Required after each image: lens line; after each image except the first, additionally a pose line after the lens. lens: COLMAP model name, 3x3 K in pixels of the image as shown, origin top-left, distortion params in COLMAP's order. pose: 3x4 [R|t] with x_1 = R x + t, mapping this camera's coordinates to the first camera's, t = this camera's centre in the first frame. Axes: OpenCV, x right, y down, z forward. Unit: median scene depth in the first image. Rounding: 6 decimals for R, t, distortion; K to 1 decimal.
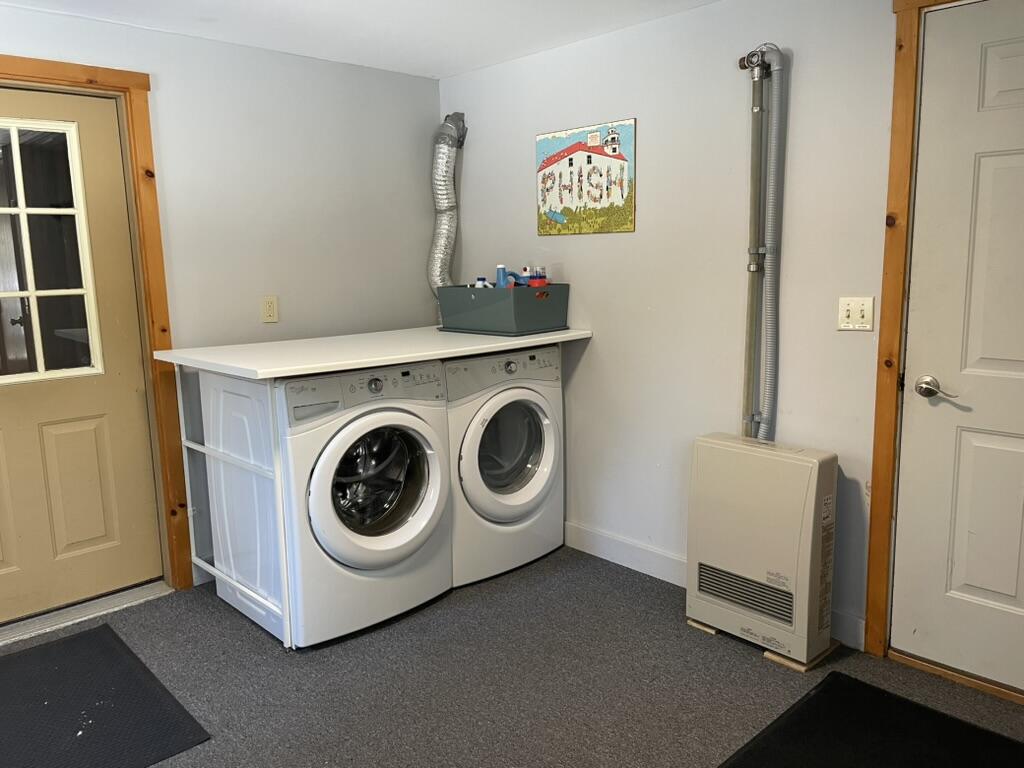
lens RADIAL K [[771.5, 0, 510.6], [0, 771.5, 383.4], [0, 0, 1]] dist [0.040036, -0.009428]
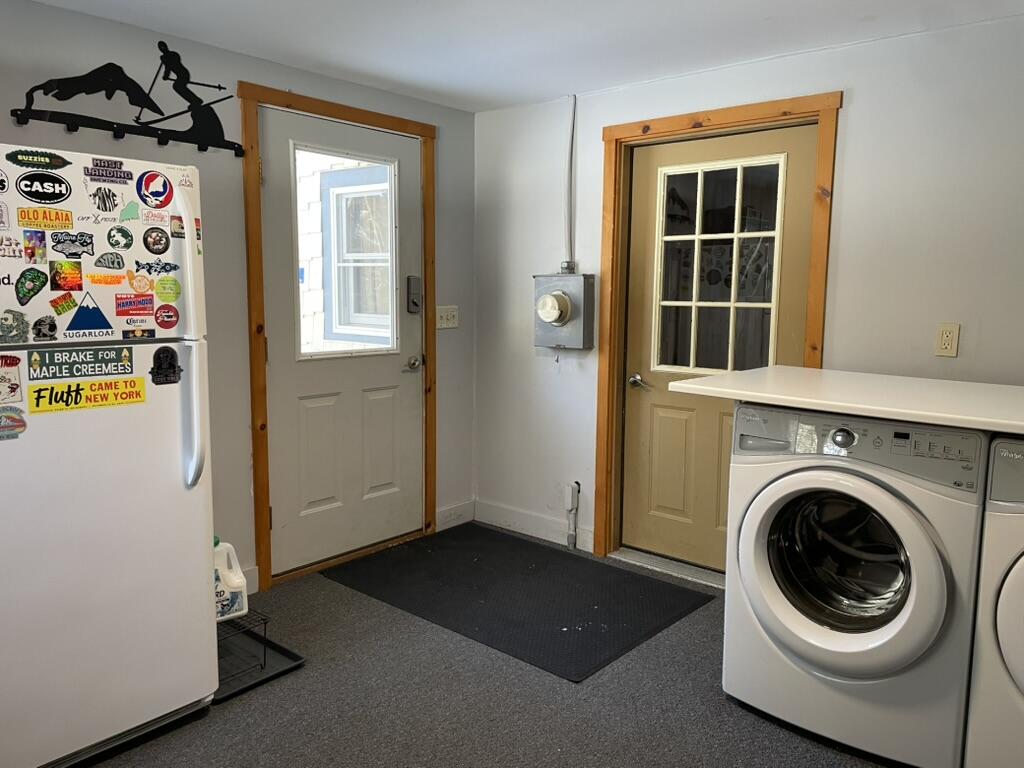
lens RADIAL K [[771.5, 0, 510.2], [0, 771.5, 381.9], [0, 0, 1]] dist [0.040036, -0.009428]
pose [[0.095995, 0.143966, -0.984916, 0.546406], [-0.171585, 0.977066, 0.126095, -0.091964], [0.980481, 0.156892, 0.118496, 0.556032]]
